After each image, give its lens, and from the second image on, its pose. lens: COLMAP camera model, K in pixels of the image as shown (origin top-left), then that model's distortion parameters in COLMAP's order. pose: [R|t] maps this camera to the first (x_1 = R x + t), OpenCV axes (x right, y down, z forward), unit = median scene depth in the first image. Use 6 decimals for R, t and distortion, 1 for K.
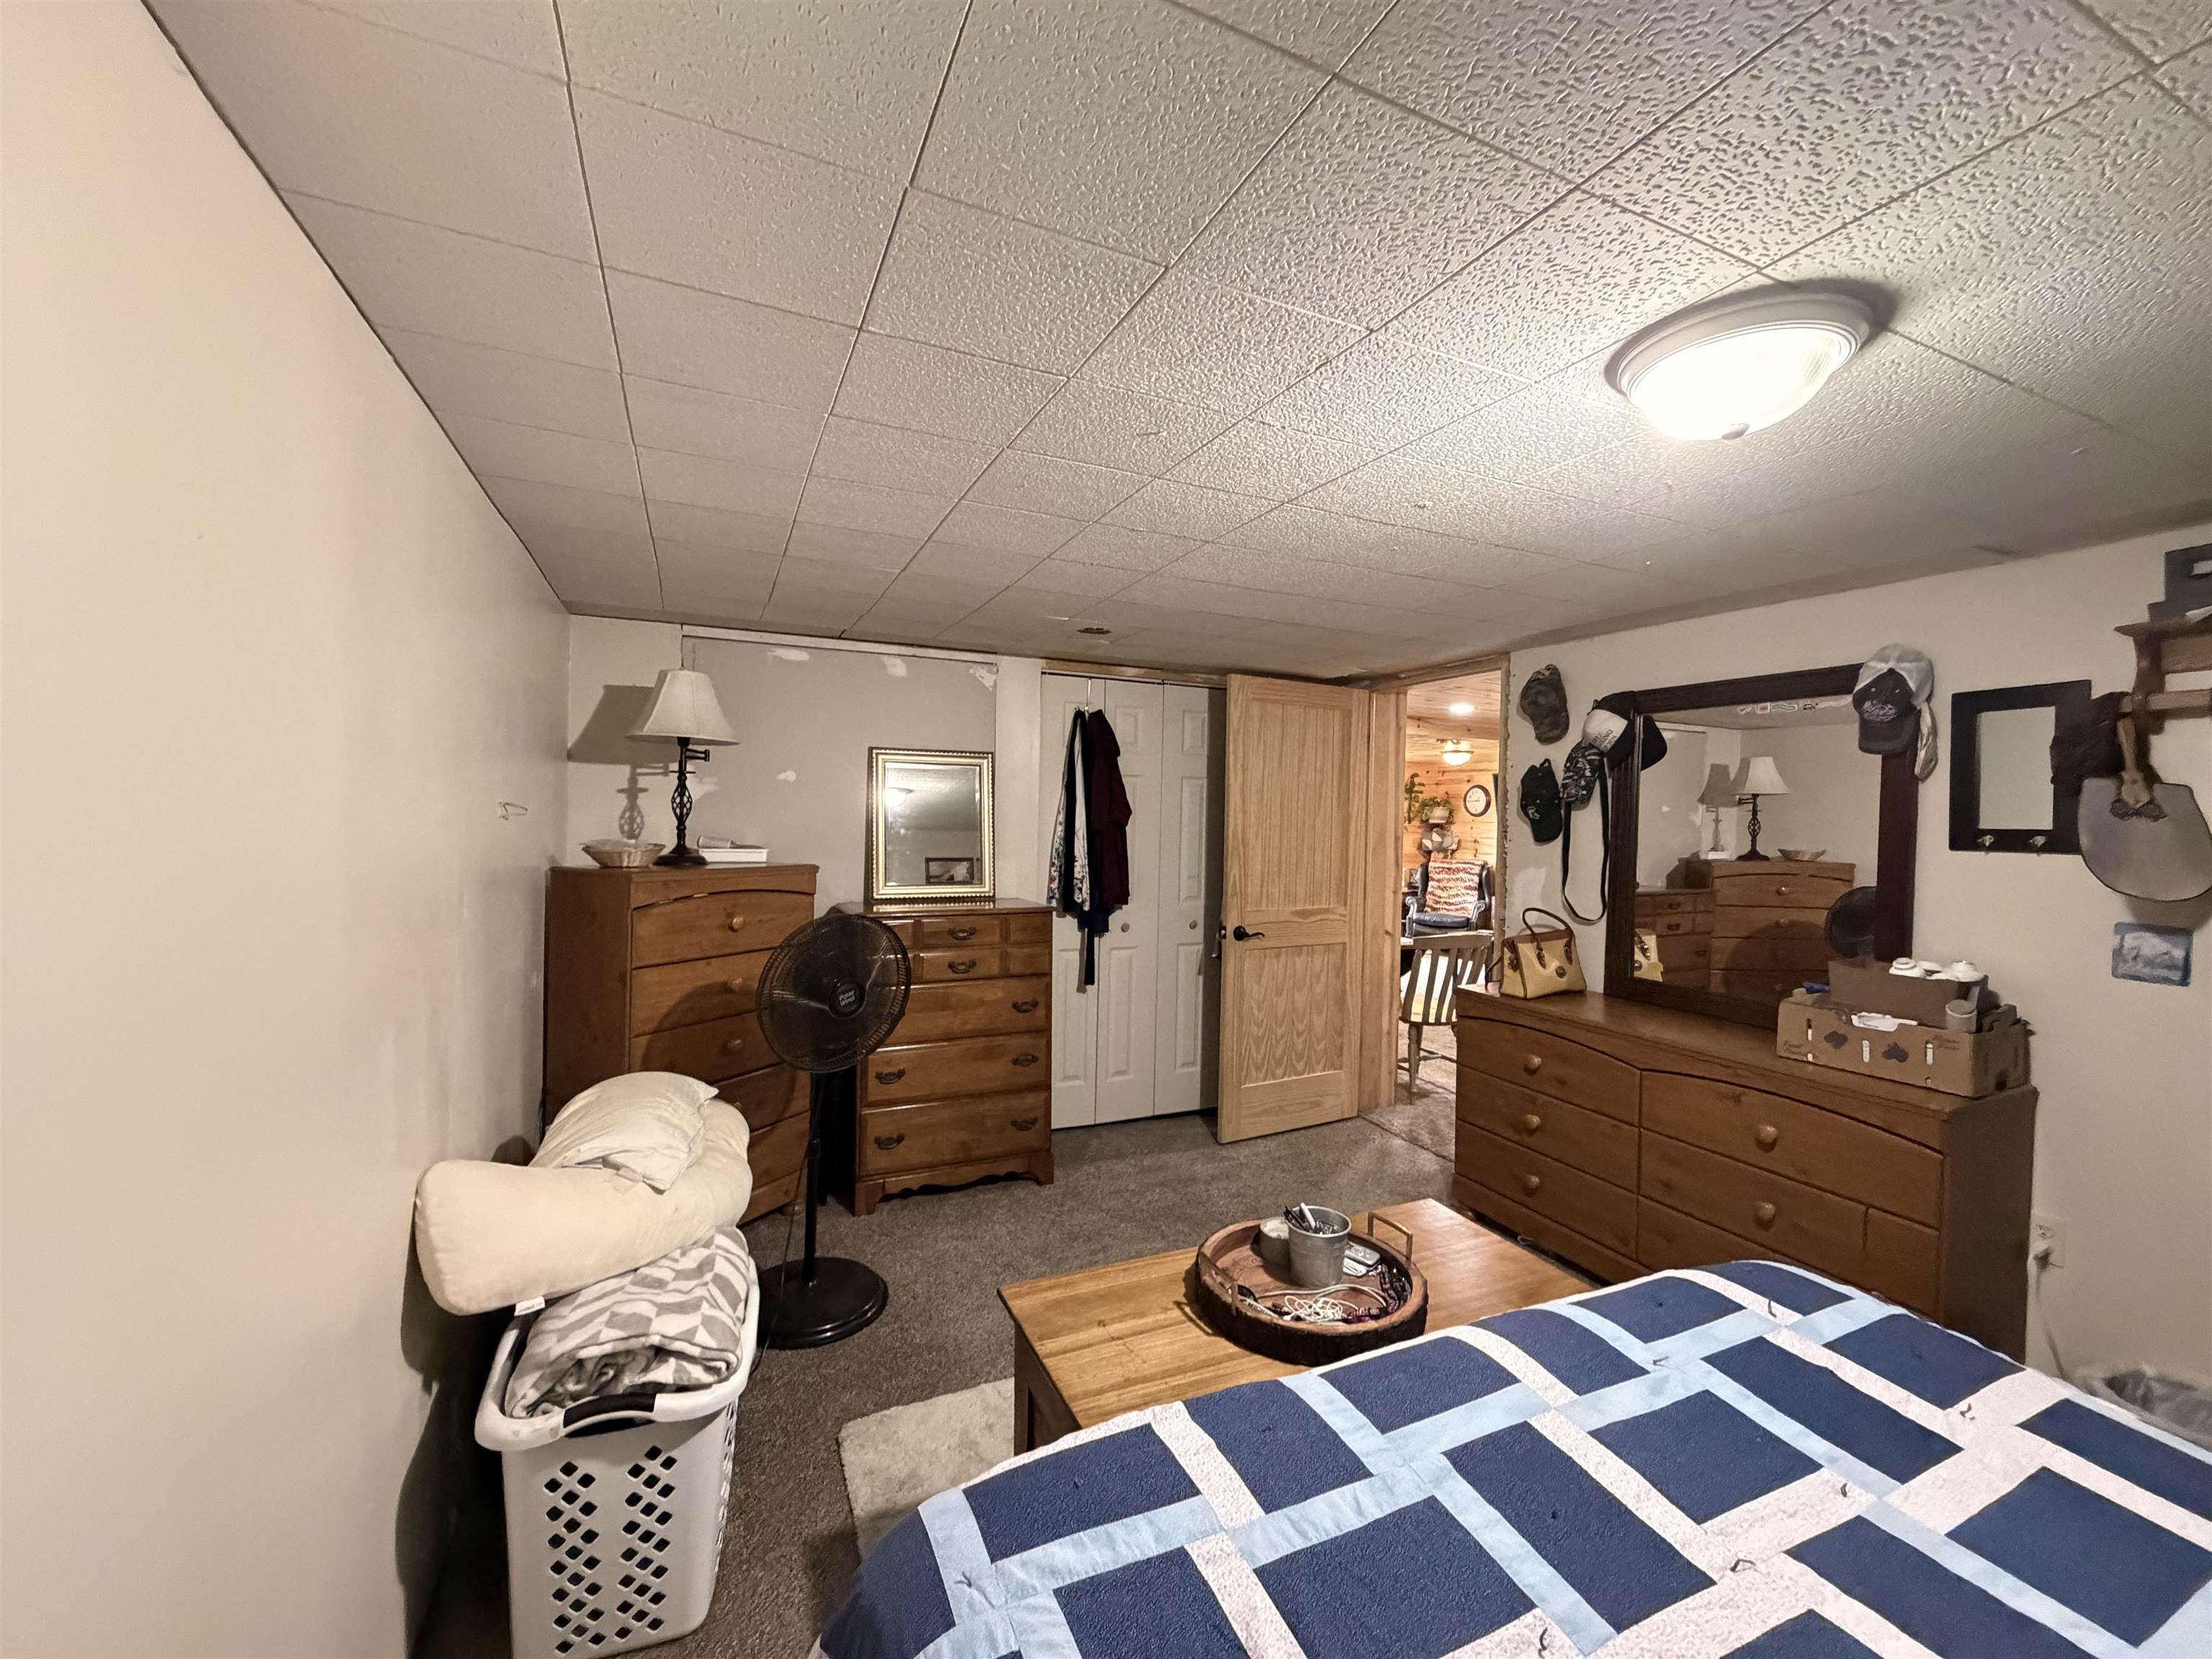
lens RADIAL K [[893.7, 0, 1103.7], [0, 893.7, 833.2], [0, 0, 1]] dist [-0.000047, 0.000011]
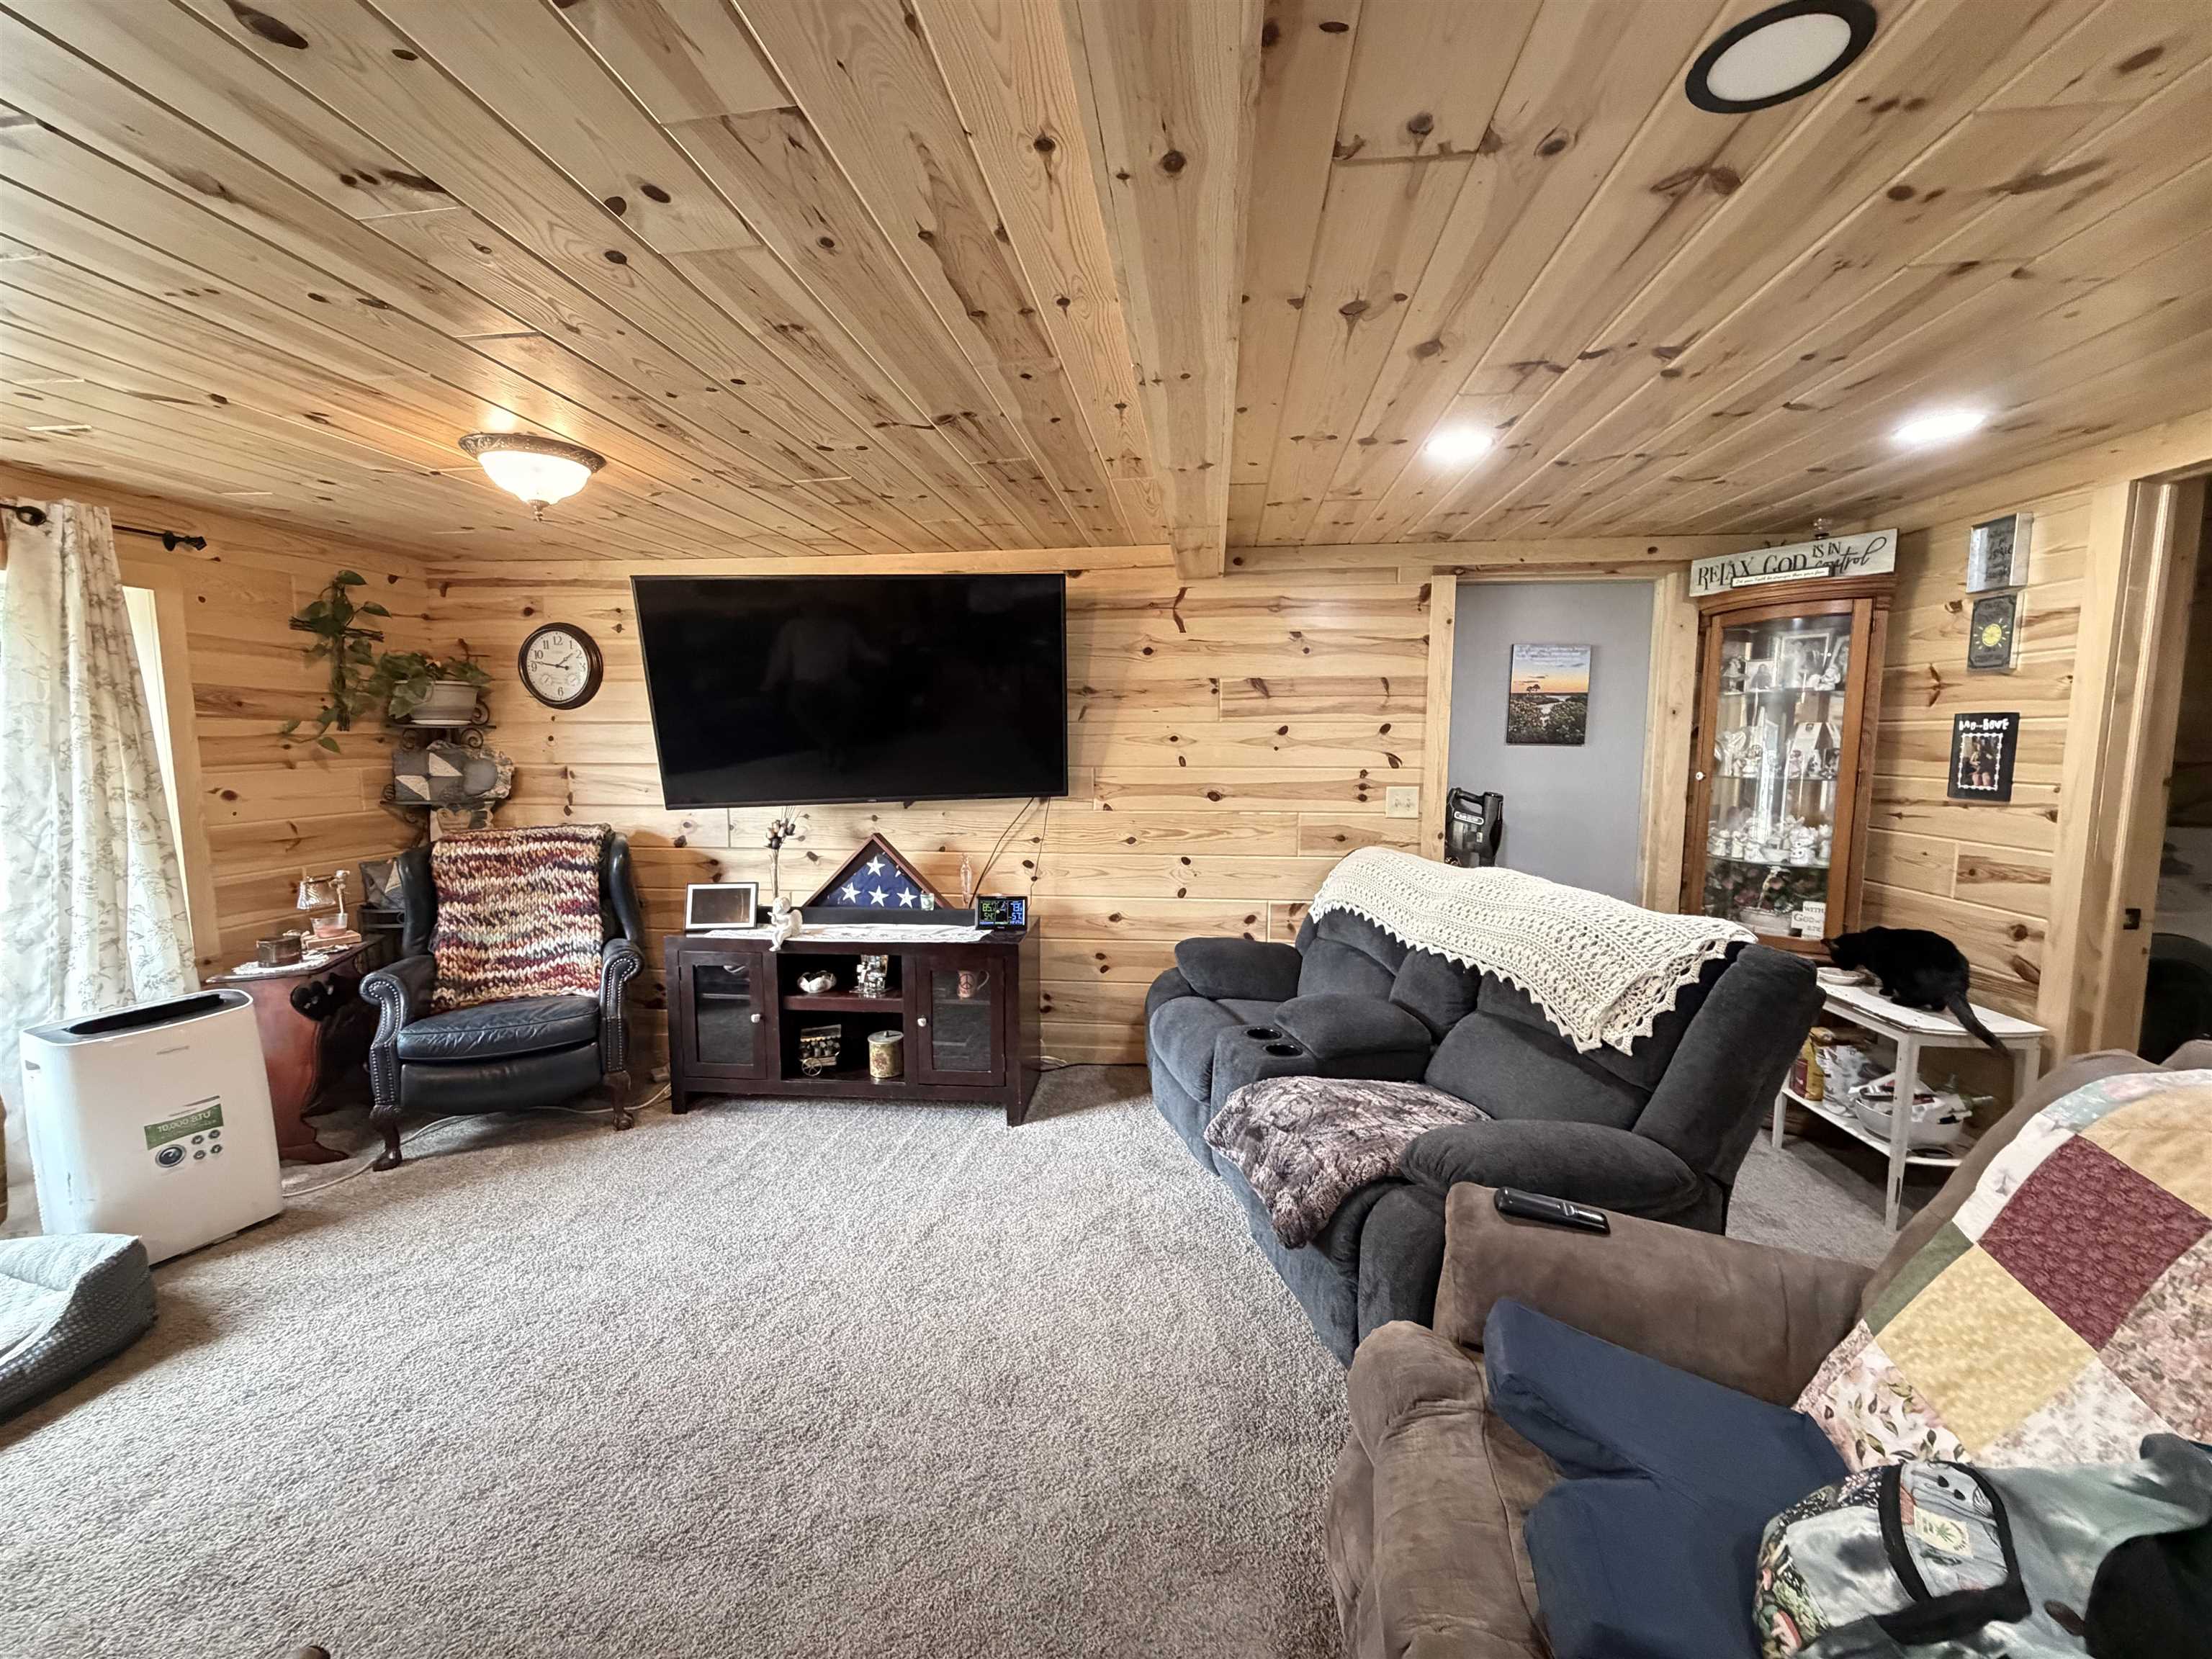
lens RADIAL K [[893.7, 0, 1107.6], [0, 893.7, 829.4], [0, 0, 1]] dist [-0.000047, 0.000011]
pose [[0.513730, -0.105173, 0.851481, 0.204612], [0.023884, 0.993826, 0.108345, -0.002977], [-0.857619, -0.035323, 0.513070, 0.594969]]
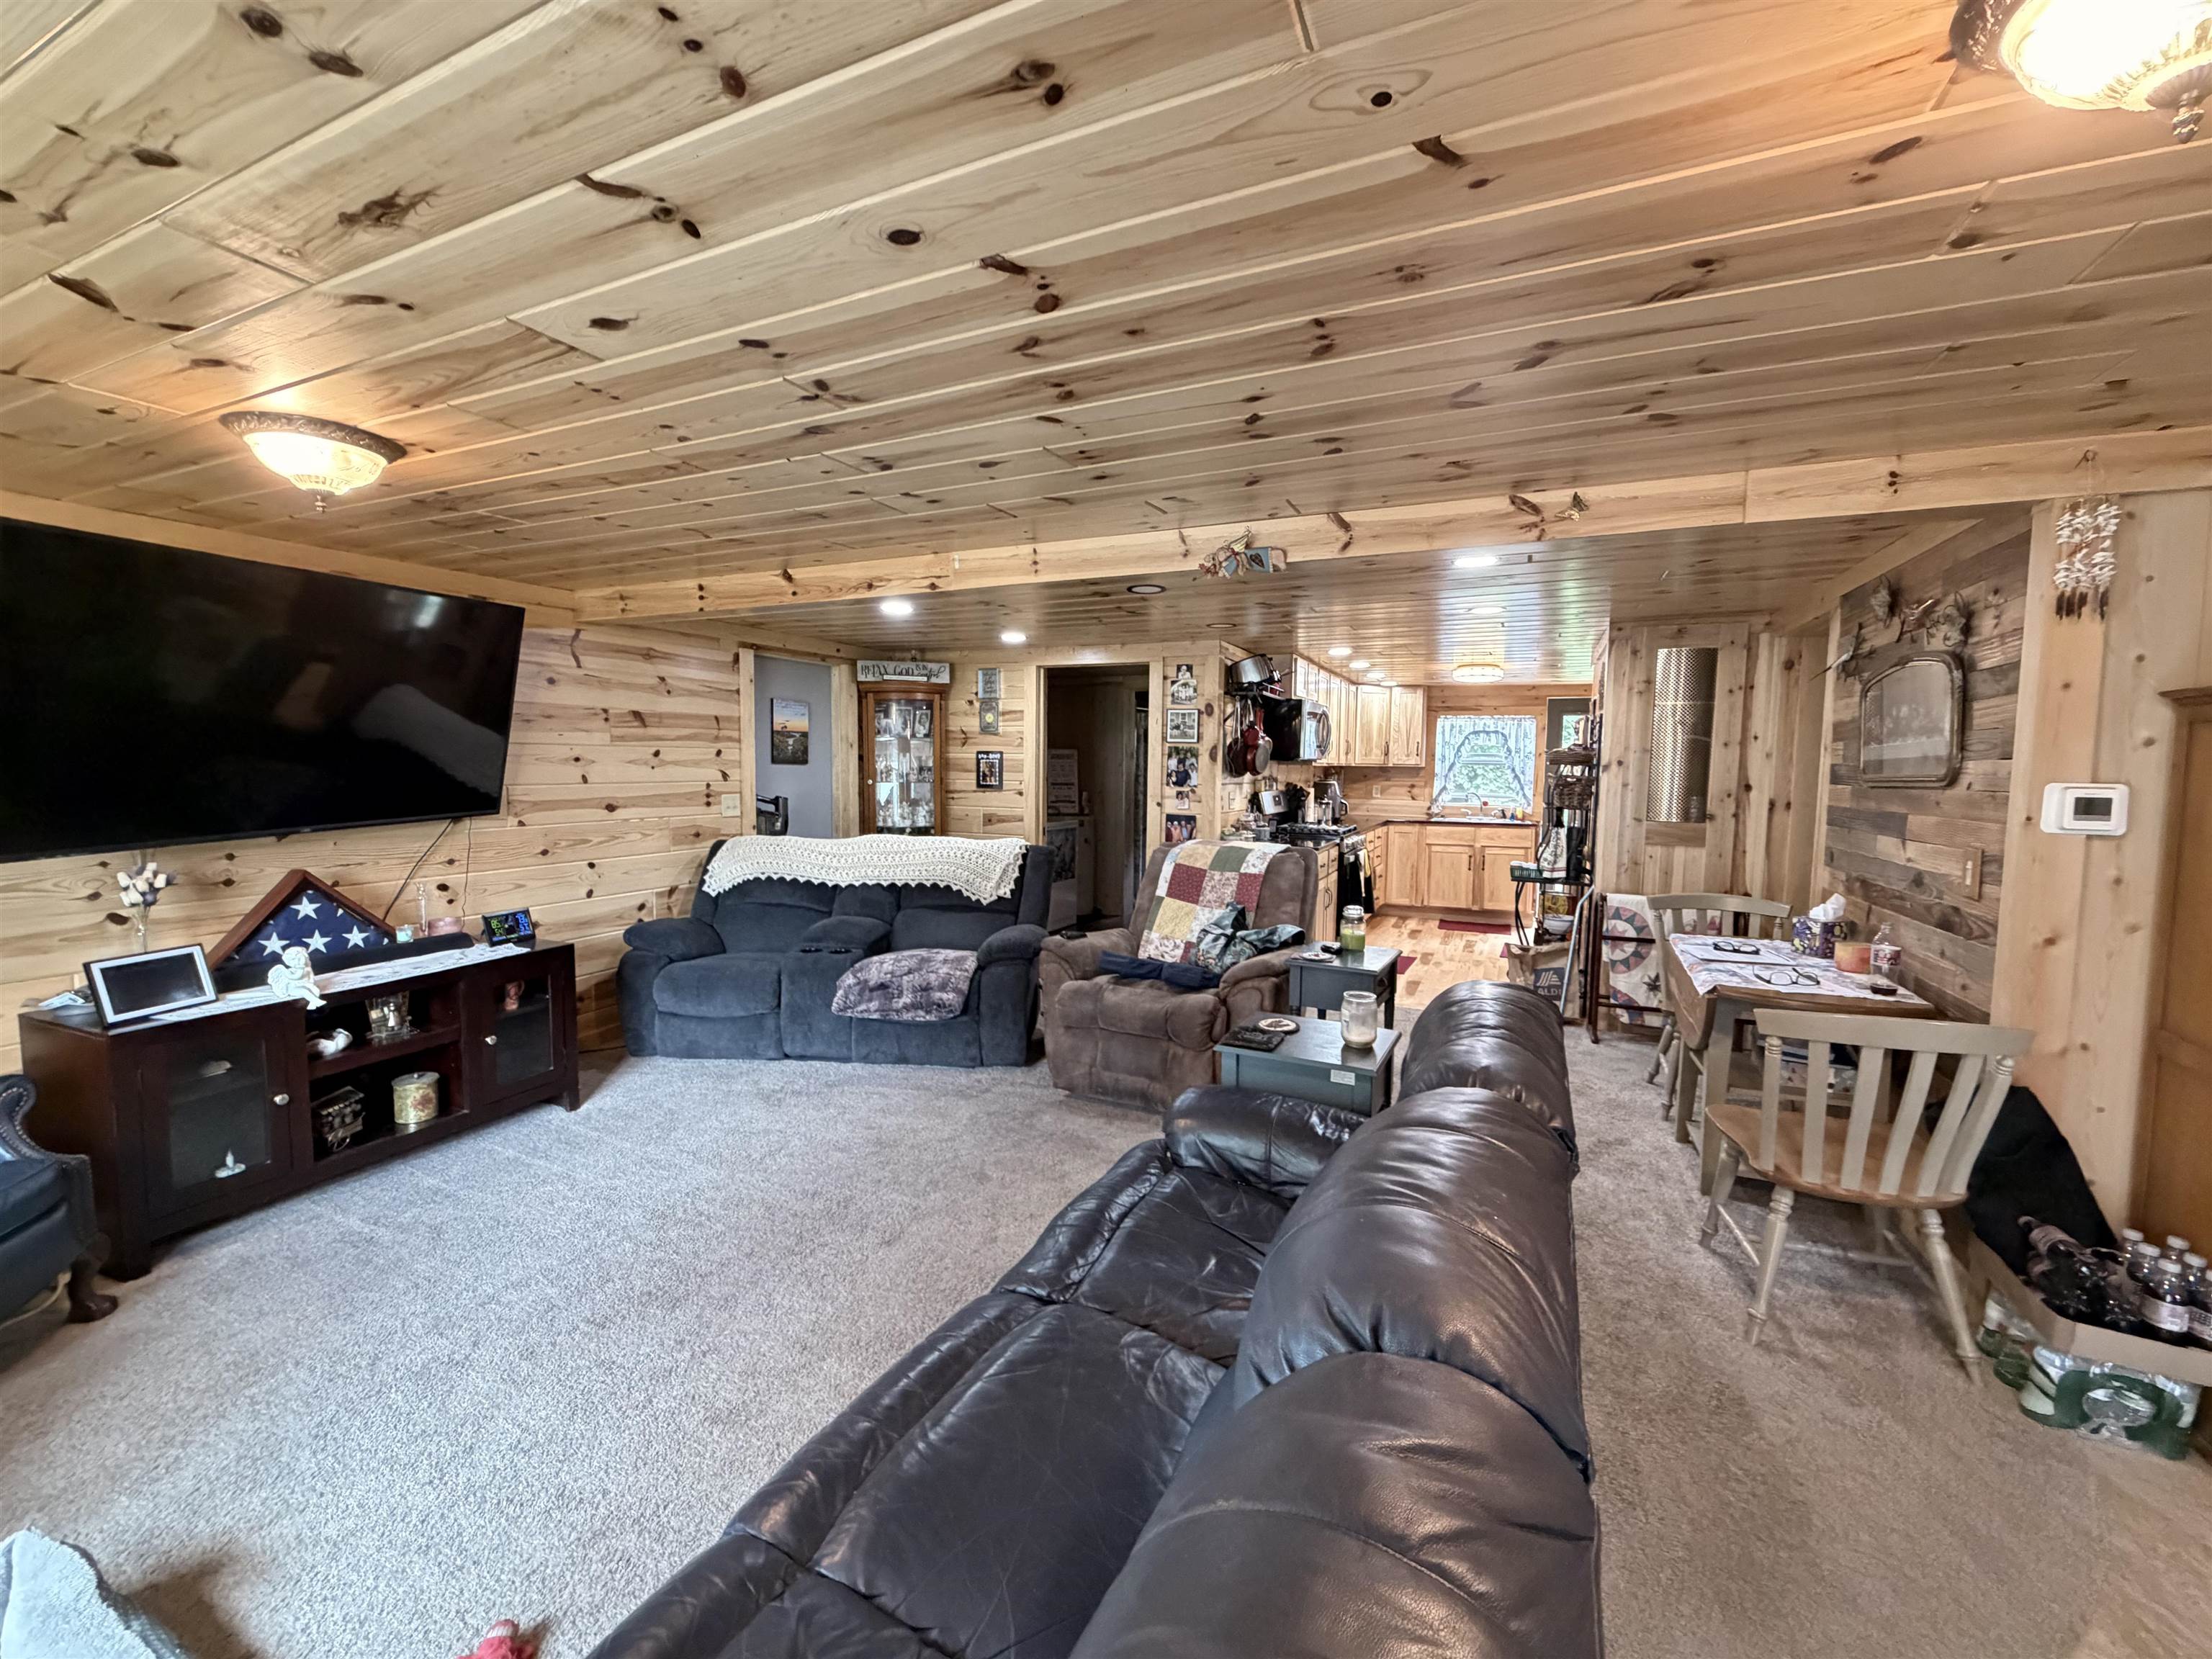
lens RADIAL K [[893.7, 0, 1105.7], [0, 893.7, 826.8], [0, 0, 1]] dist [-0.000047, 0.000011]
pose [[-0.659883, -0.080136, 0.747083, 0.063490], [-0.009370, 0.995097, 0.098463, -0.011252], [-0.751310, 0.057974, -0.657398, 0.838664]]
